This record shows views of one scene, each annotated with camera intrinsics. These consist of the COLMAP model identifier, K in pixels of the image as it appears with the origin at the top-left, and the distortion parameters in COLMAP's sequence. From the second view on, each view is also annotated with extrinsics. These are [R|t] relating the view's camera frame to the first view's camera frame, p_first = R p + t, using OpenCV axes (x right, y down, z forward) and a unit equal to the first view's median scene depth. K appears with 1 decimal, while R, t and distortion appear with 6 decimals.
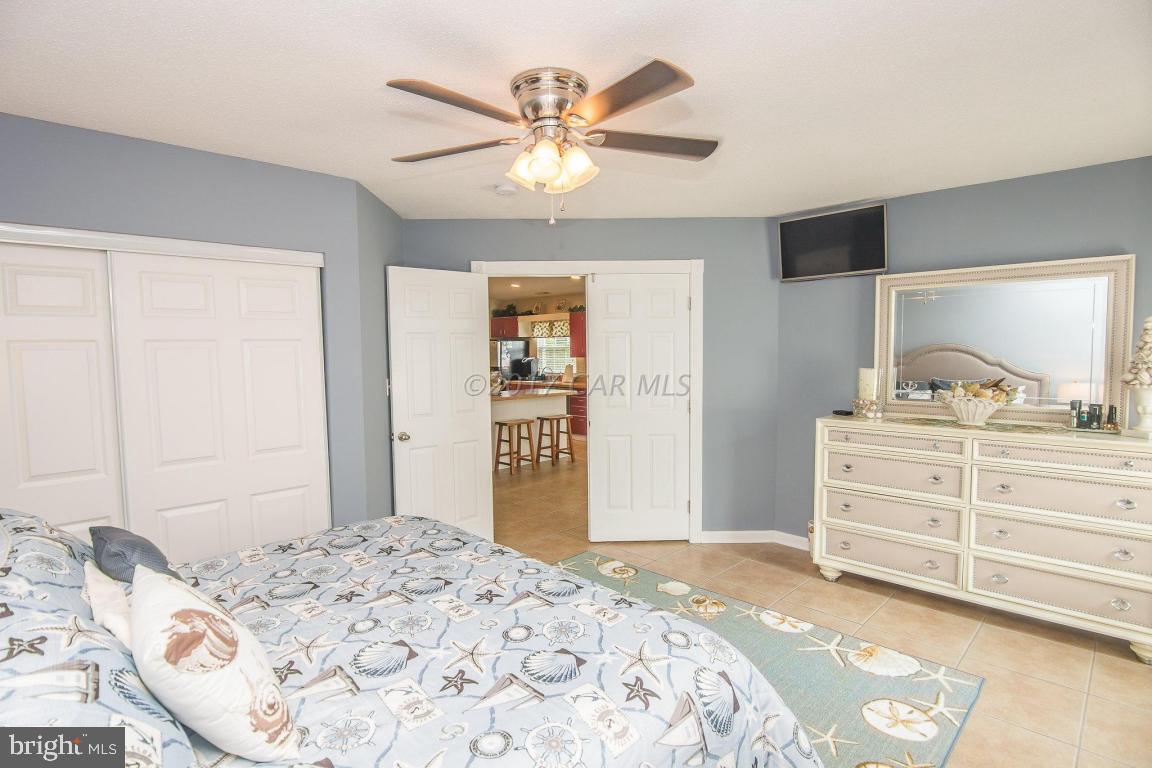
lens RADIAL K [[575.4, 0, 573.6], [0, 575.4, 384.5], [0, 0, 1]] dist [-0.017735, 0.000141]
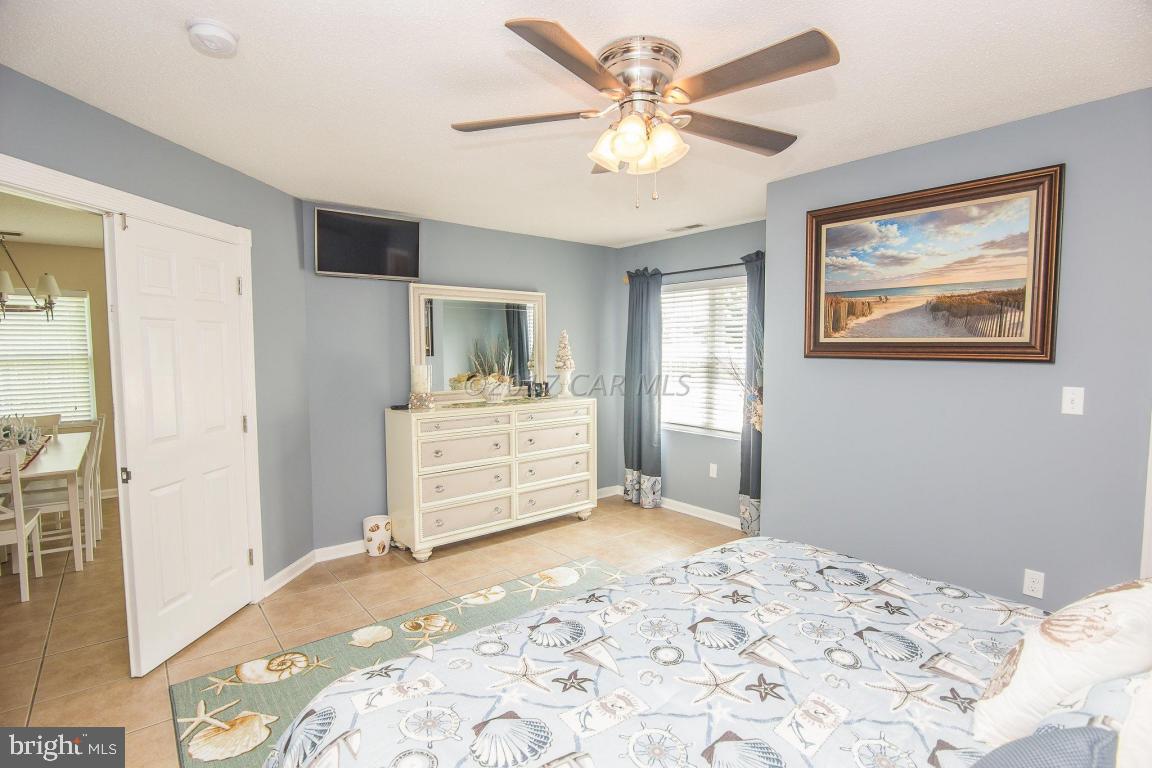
lens RADIAL K [[561.8, 0, 572.9], [0, 561.8, 385.5], [0, 0, 1]] dist [-0.019719, -0.000841]
pose [[0.103244, -0.057417, 0.992997, -0.623659], [0.061623, 0.996784, 0.051229, -0.029671], [-0.992745, 0.055903, 0.106450, 0.660428]]
